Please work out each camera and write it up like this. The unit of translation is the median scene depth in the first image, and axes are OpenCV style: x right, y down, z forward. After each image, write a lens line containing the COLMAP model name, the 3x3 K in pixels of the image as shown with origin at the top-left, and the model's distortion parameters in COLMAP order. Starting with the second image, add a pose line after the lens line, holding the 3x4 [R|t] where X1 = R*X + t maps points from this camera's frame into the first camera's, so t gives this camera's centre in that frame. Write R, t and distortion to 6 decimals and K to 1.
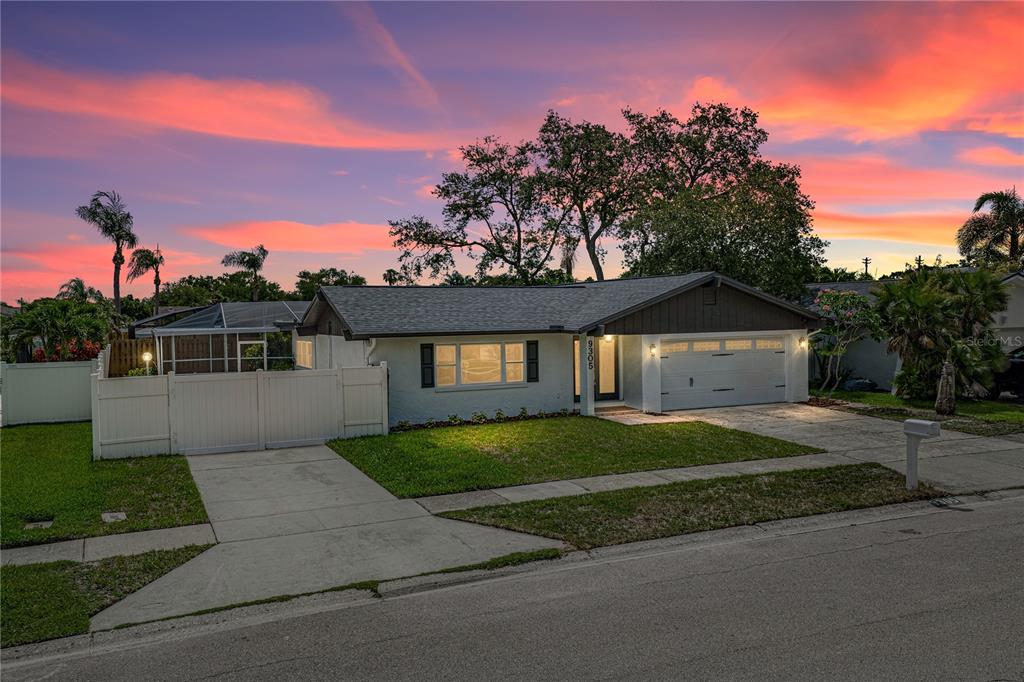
lens RADIAL K [[854.9, 0, 512.7], [0, 854.9, 317.1], [0, 0, 1]] dist [0.080304, -0.022093]
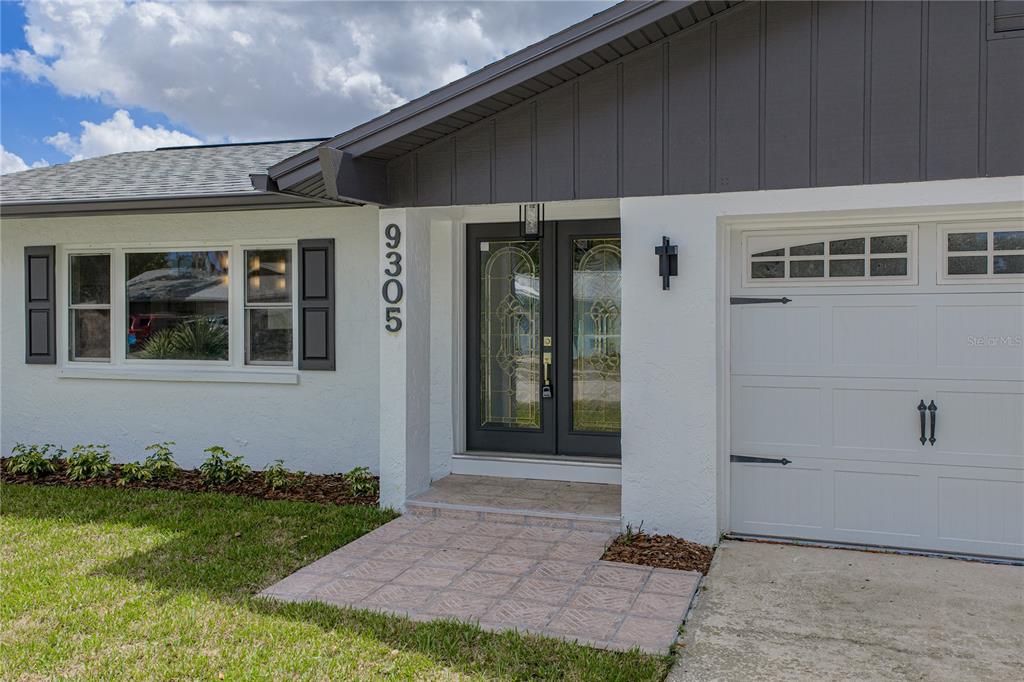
lens RADIAL K [[854.9, 0, 532.3], [0, 854.9, 325.6], [0, 0, 1]] dist [0.080304, -0.022093]
pose [[0.712861, 0.019040, -0.701047, 0.322404], [-0.015418, 0.999815, 0.011477, 0.057695], [0.701136, 0.002627, 0.713023, 0.873775]]
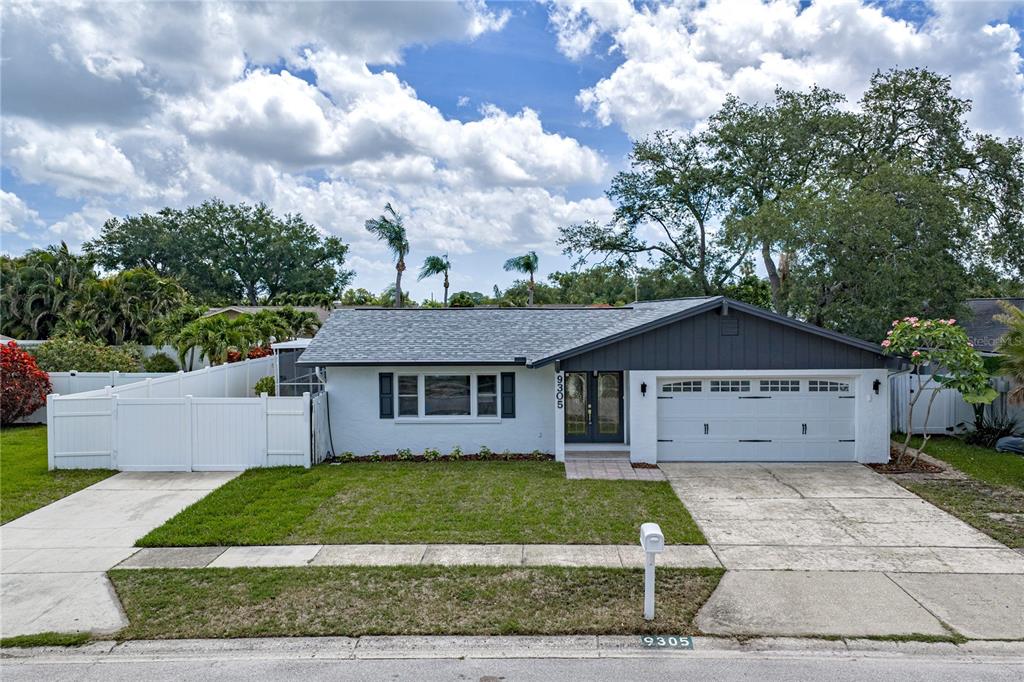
lens RADIAL K [[854.9, 0, 519.0], [0, 854.9, 345.3], [0, 0, 1]] dist [0.080304, -0.022093]
pose [[0.890140, 0.028330, -0.454806, 0.471871], [-0.007005, 0.998798, 0.048506, -0.048121], [0.455634, -0.039991, 0.889269, 0.207176]]
